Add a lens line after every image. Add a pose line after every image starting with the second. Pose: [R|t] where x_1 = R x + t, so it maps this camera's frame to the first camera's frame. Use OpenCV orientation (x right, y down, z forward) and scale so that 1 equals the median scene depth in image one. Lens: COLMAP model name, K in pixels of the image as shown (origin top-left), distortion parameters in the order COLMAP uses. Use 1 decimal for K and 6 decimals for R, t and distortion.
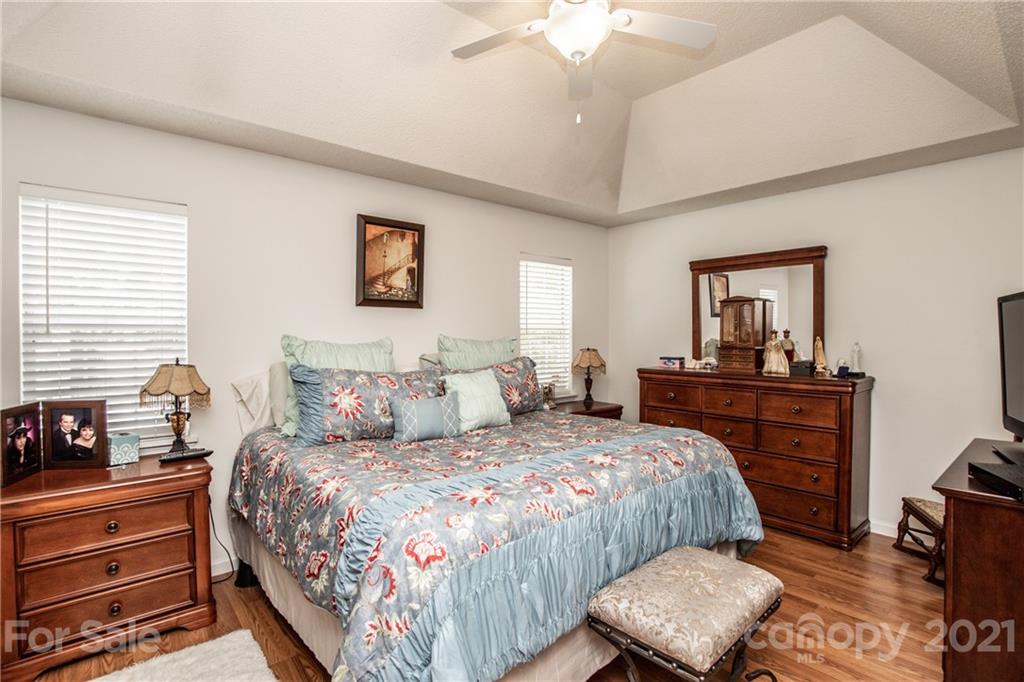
lens RADIAL K [[484.8, 0, 513.0], [0, 484.8, 335.9], [0, 0, 1]] dist [-0.021017, 0.003833]
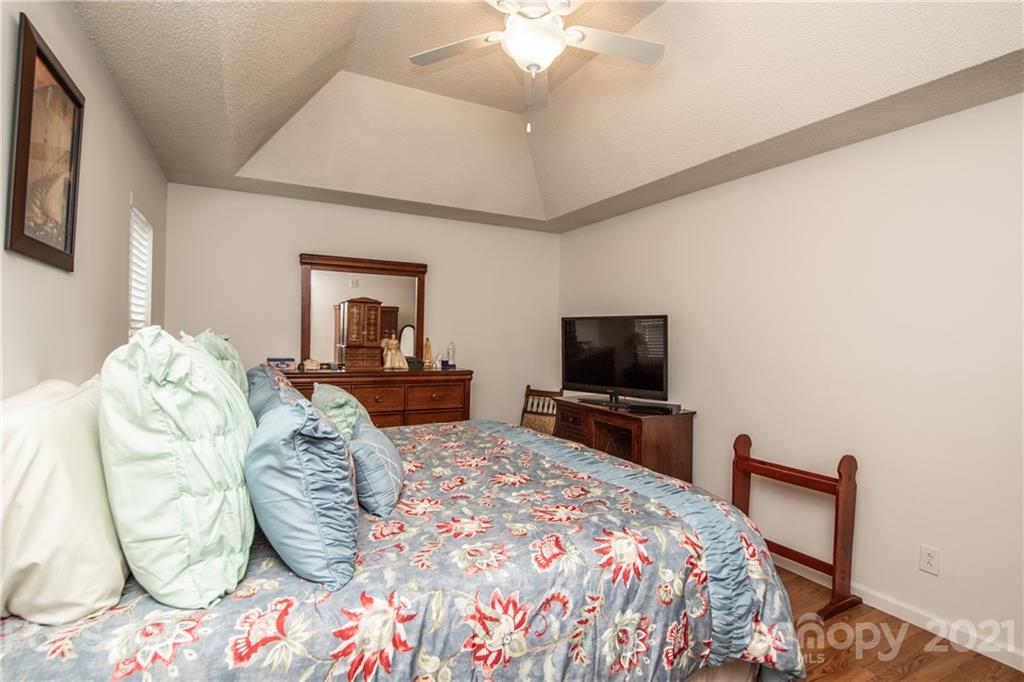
lens RADIAL K [[497.2, 0, 508.2], [0, 497.2, 342.9], [0, 0, 1]] dist [-0.034231, 0.000405]
pose [[0.240009, -0.003950, 0.970763, -0.564537], [-0.015907, 0.999841, 0.008001, 0.002998], [-0.970640, -0.017362, 0.239908, 0.497049]]
